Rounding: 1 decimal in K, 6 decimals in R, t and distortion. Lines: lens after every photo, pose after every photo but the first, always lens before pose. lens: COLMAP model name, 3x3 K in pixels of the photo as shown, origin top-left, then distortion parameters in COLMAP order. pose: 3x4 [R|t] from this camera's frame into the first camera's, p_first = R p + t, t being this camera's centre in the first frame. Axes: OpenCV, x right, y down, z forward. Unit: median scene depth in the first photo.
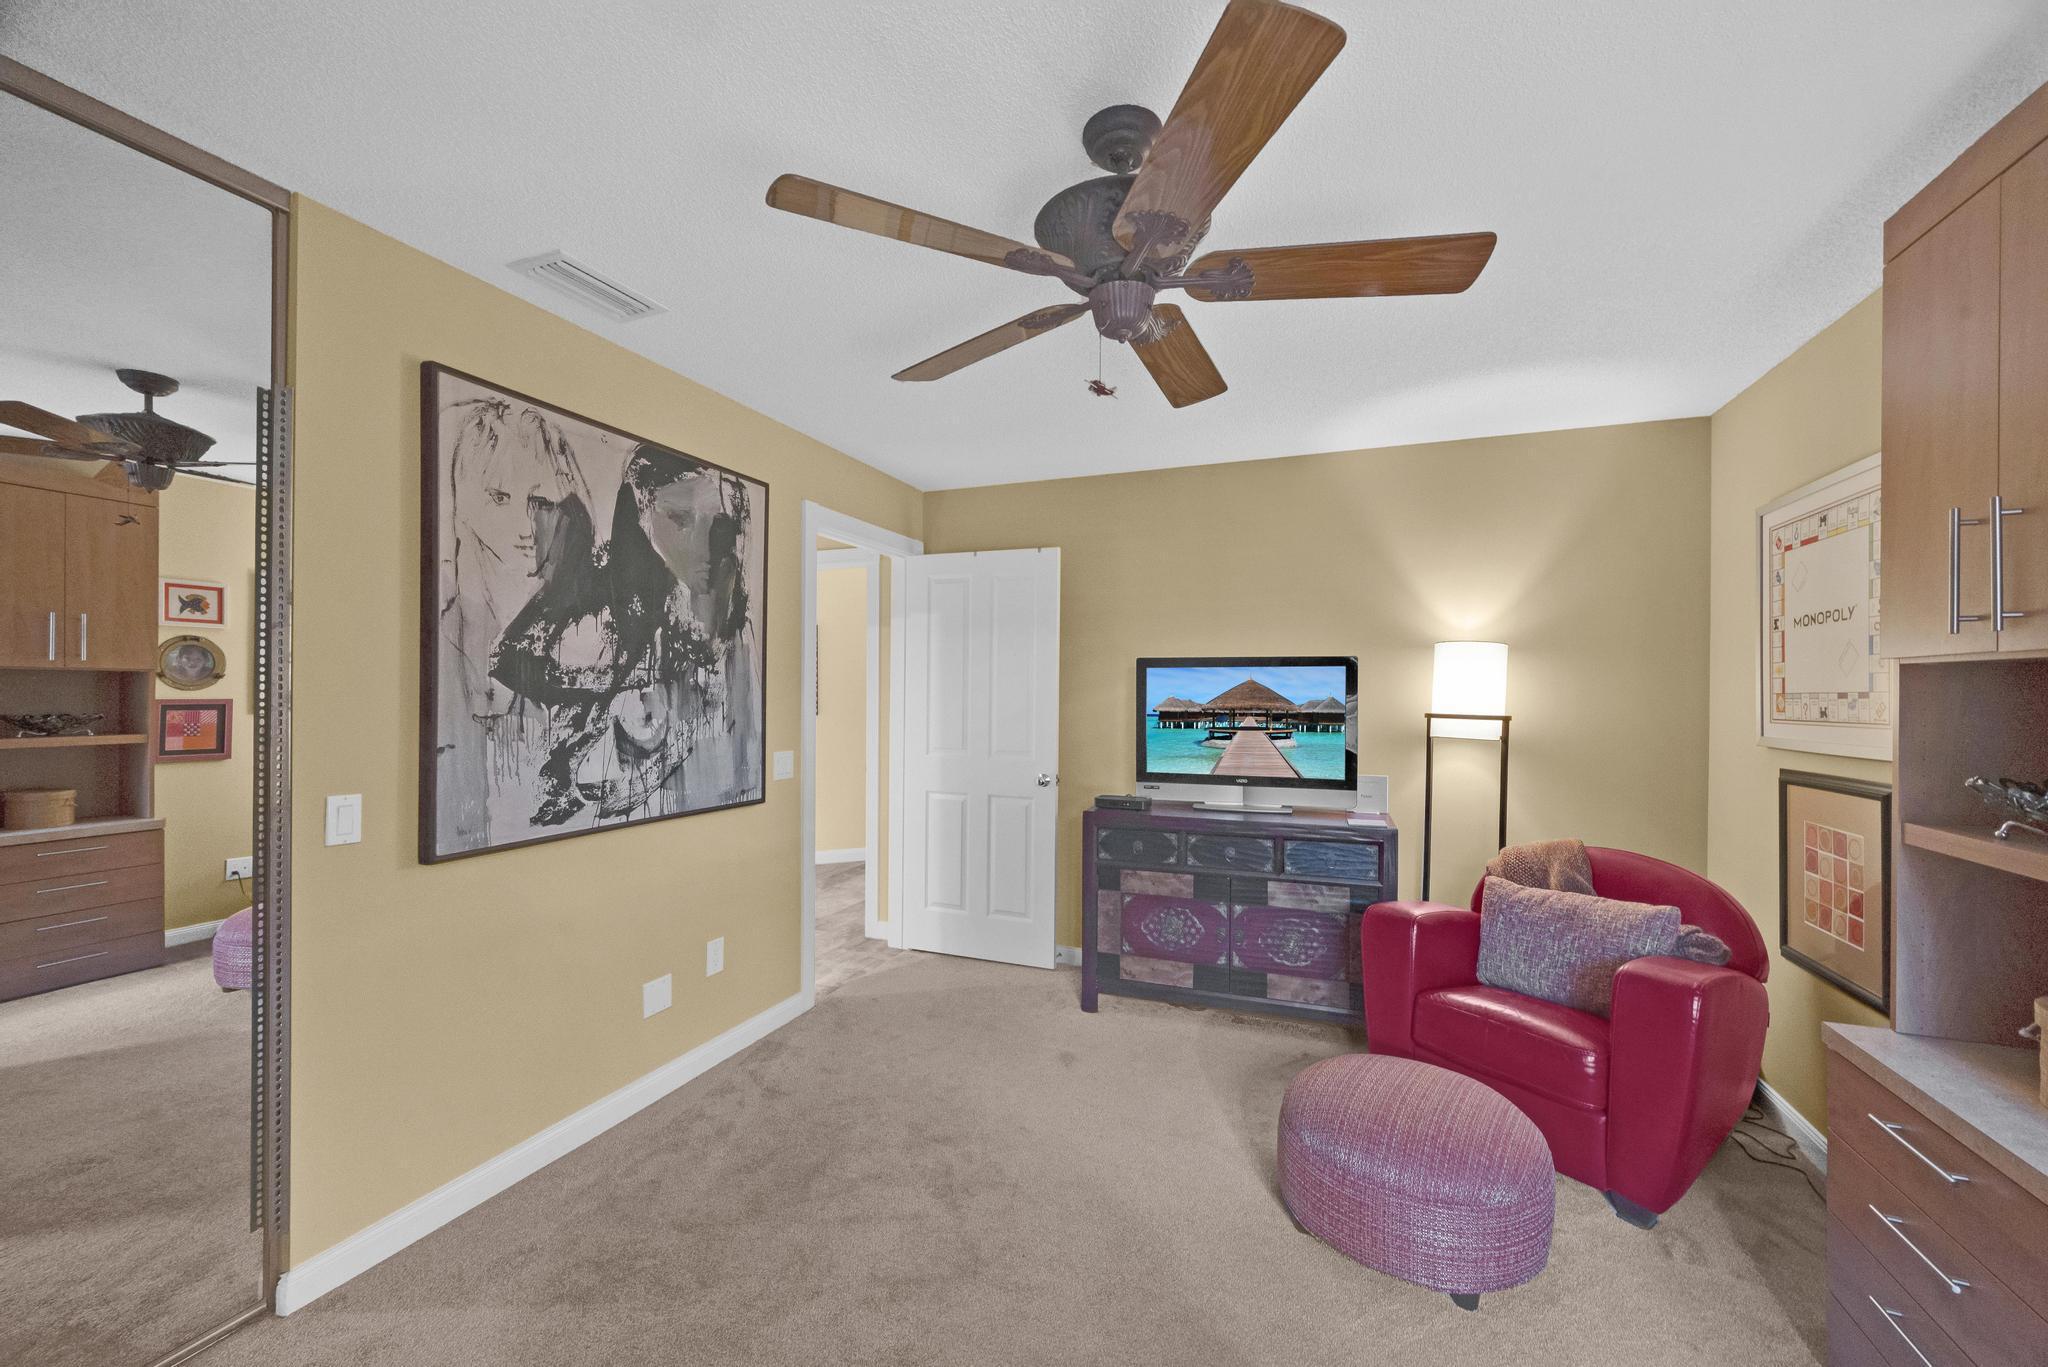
lens RADIAL K [[798.5, 0, 1023.0], [0, 798.5, 674.3], [0, 0, 1]] dist [-0.000484, -0.000016]
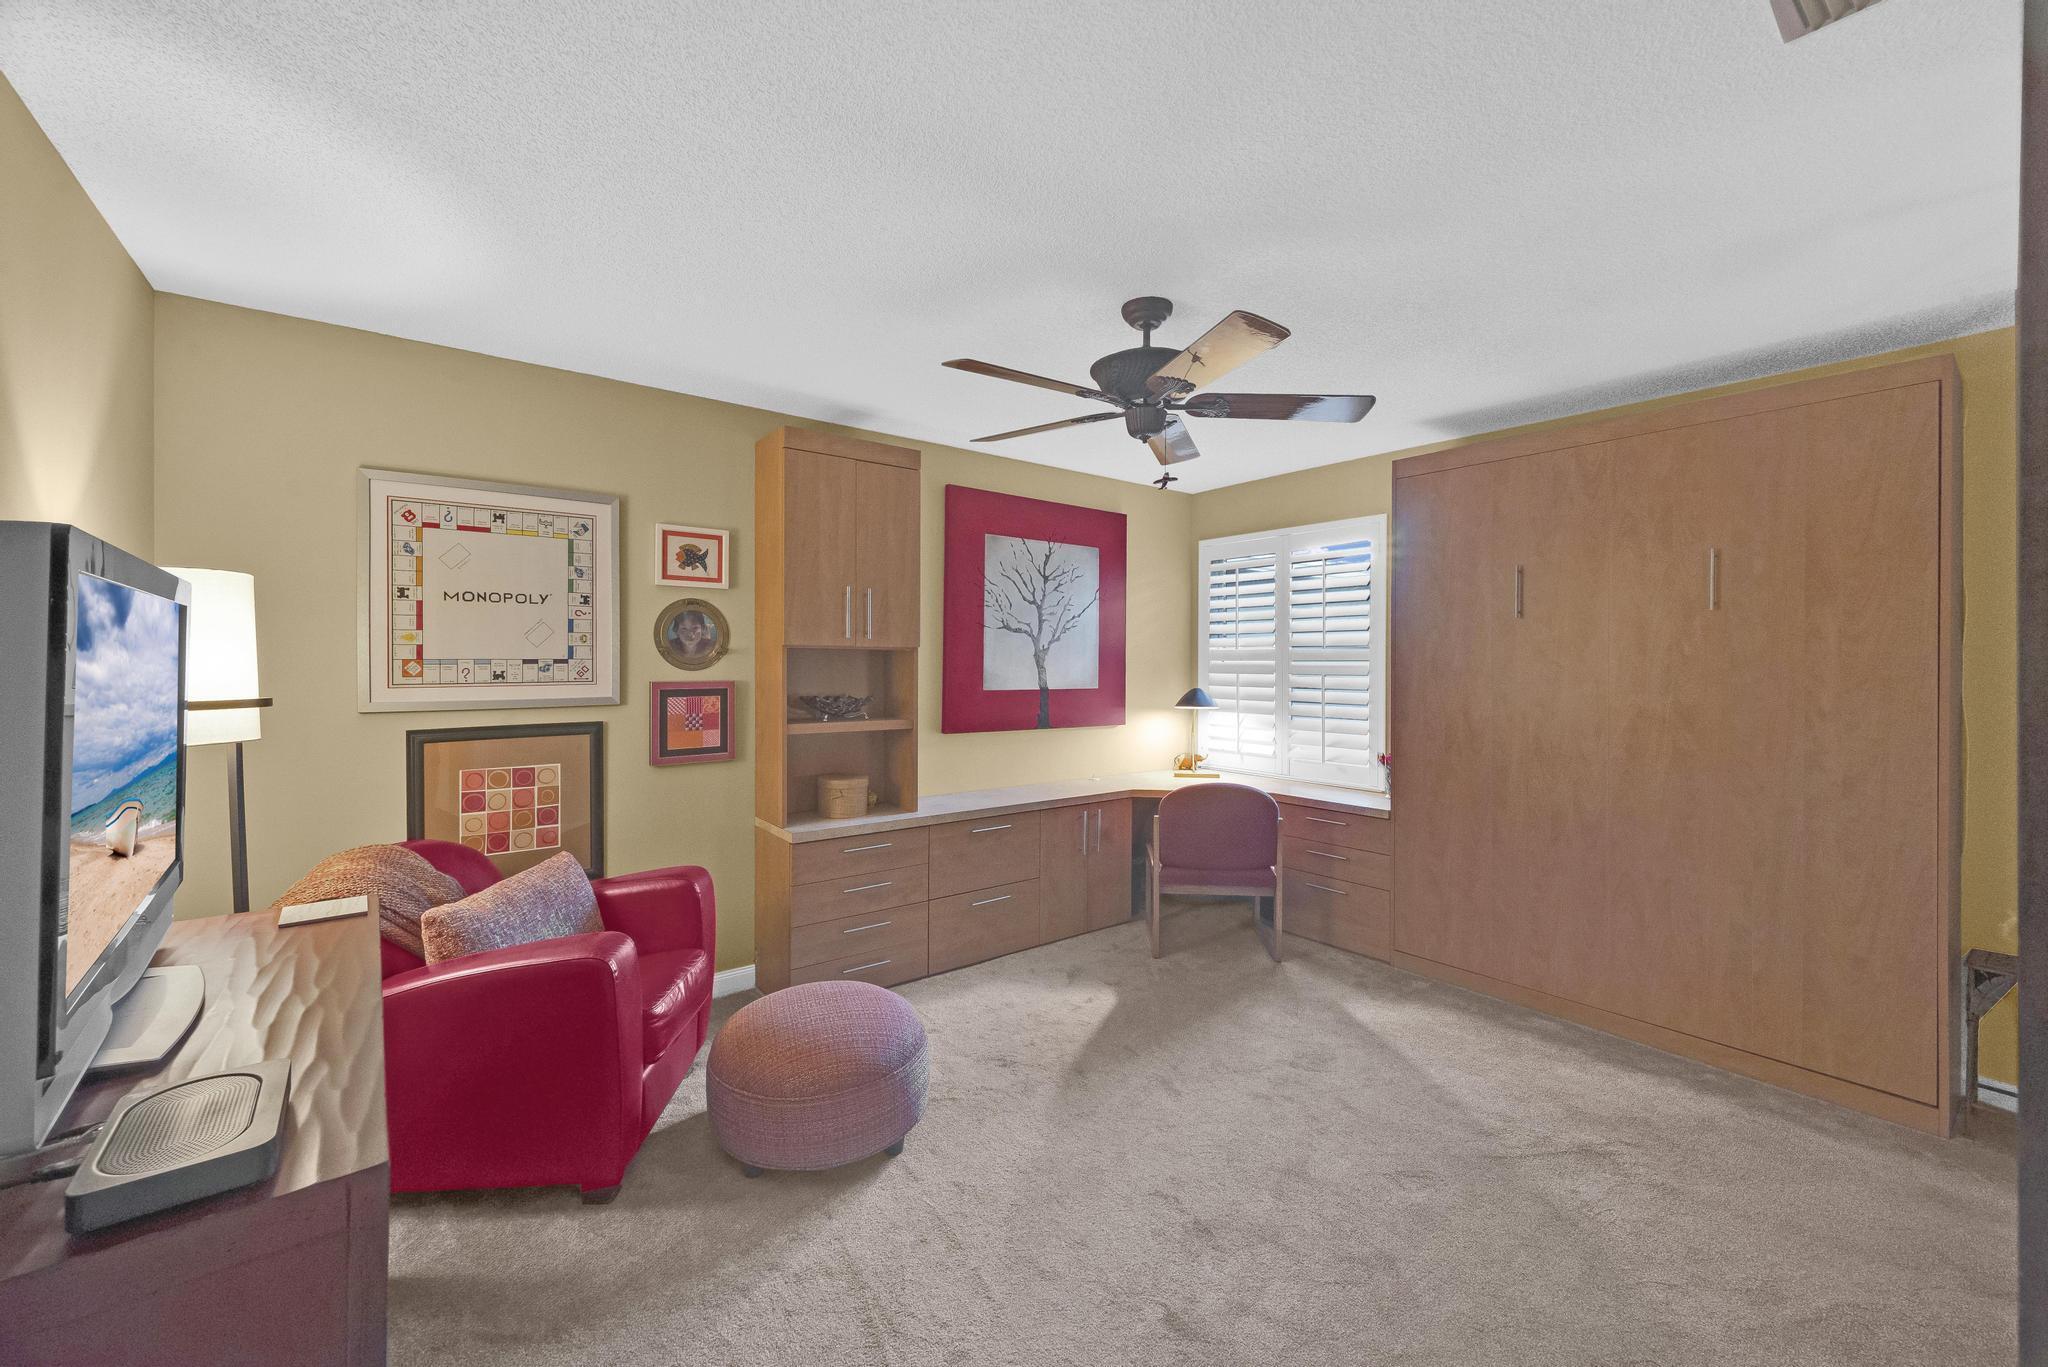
lens RADIAL K [[798.5, 0, 1023.0], [0, 798.5, 674.3], [0, 0, 1]] dist [-0.000484, -0.000016]
pose [[-0.886290, -0.017411, 0.462803, -0.260953], [-0.019112, 0.999817, 0.001014, 0.027144], [-0.462736, -0.007947, -0.886460, 1.578186]]
